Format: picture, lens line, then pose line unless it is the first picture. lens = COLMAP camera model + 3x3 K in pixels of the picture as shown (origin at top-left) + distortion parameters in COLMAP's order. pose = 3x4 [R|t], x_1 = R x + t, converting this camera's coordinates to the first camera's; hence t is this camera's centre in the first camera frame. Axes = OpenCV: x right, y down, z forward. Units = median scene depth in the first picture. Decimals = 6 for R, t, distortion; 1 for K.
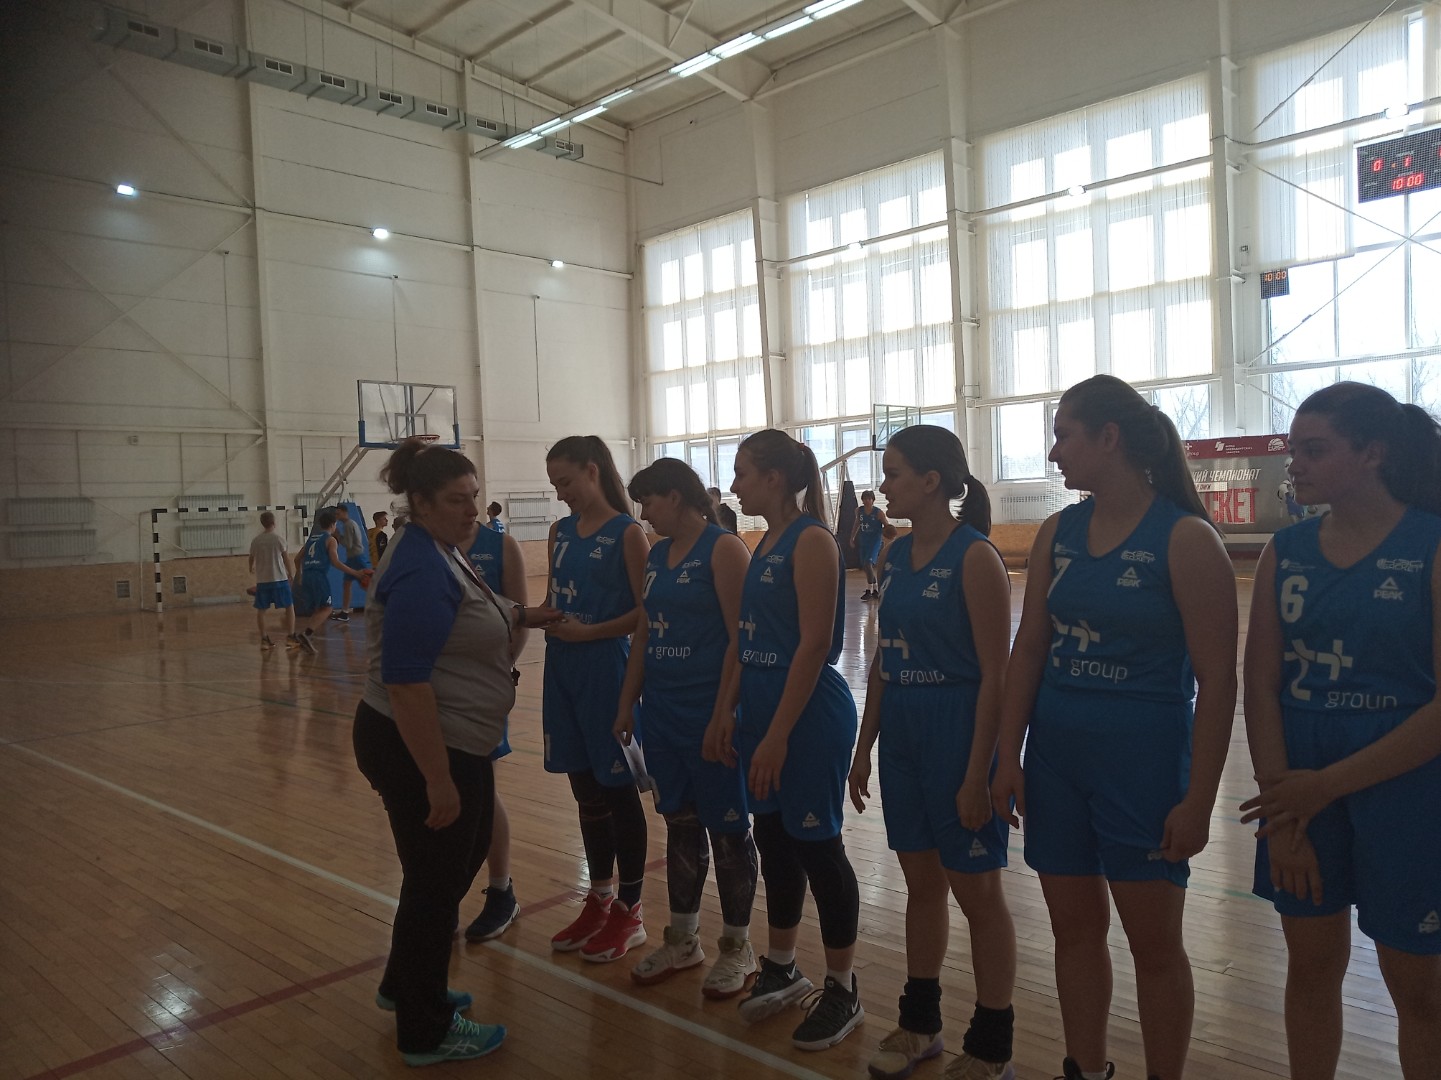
lens RADIAL K [[1109.6, 0, 719.7], [0, 1109.6, 542.6], [0, 0, 1]] dist [0.004221, 0.000855]
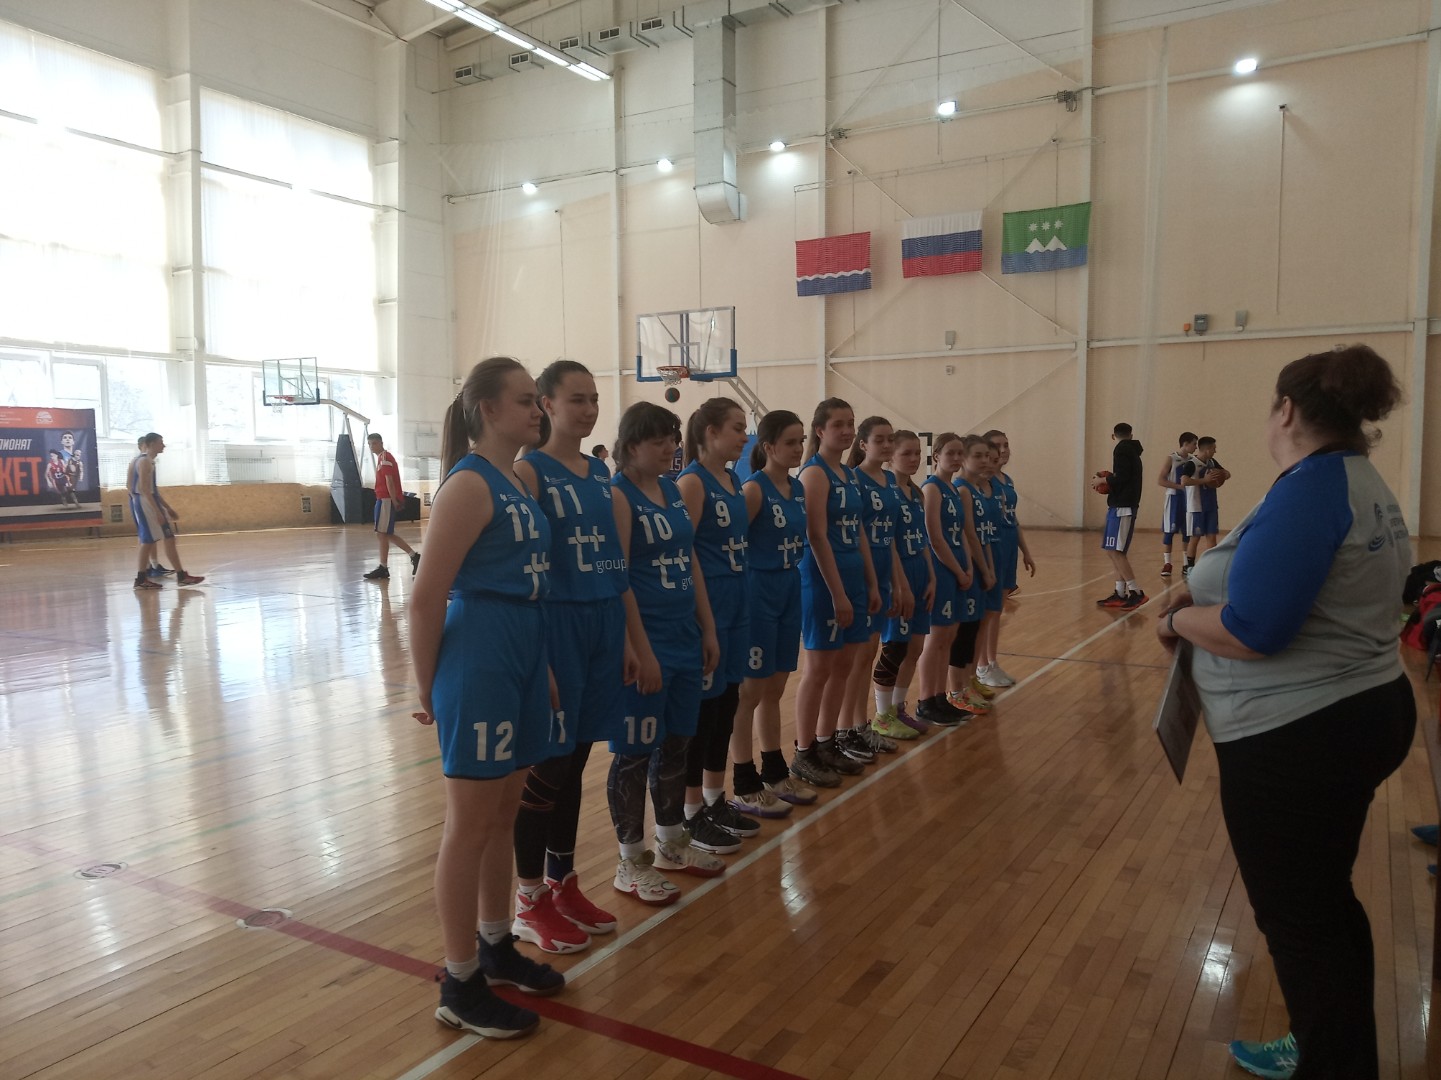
lens RADIAL K [[1115.5, 0, 729.1], [0, 1115.5, 545.9], [0, 0, 1]] dist [0.006262, -0.012869]
pose [[-0.239223, -0.023891, 0.970671, -0.907240], [0.043687, 0.998420, 0.035340, 0.025358], [-0.969981, 0.050860, -0.237801, 0.867290]]
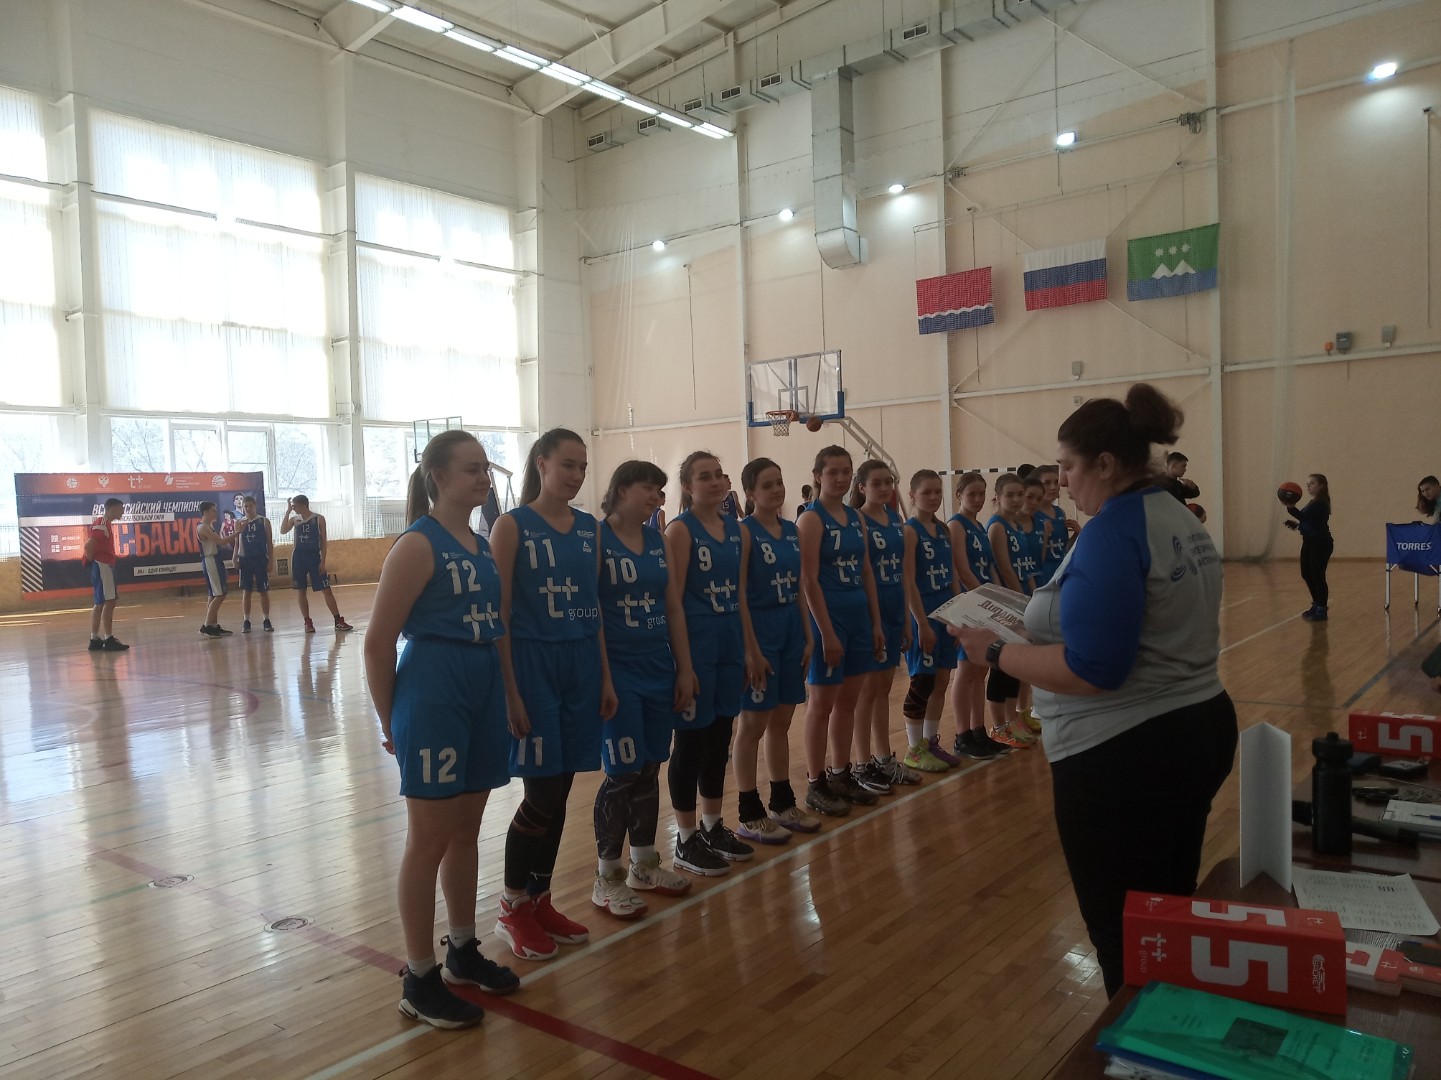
lens RADIAL K [[1113.1, 0, 728.1], [0, 1113.1, 543.4], [0, 0, 1]] dist [0.006942, -0.009565]
pose [[-0.100124, 0.017624, 0.994819, -0.921242], [0.069346, 0.997535, -0.010692, 0.026151], [-0.992555, 0.067916, -0.101099, 0.847091]]
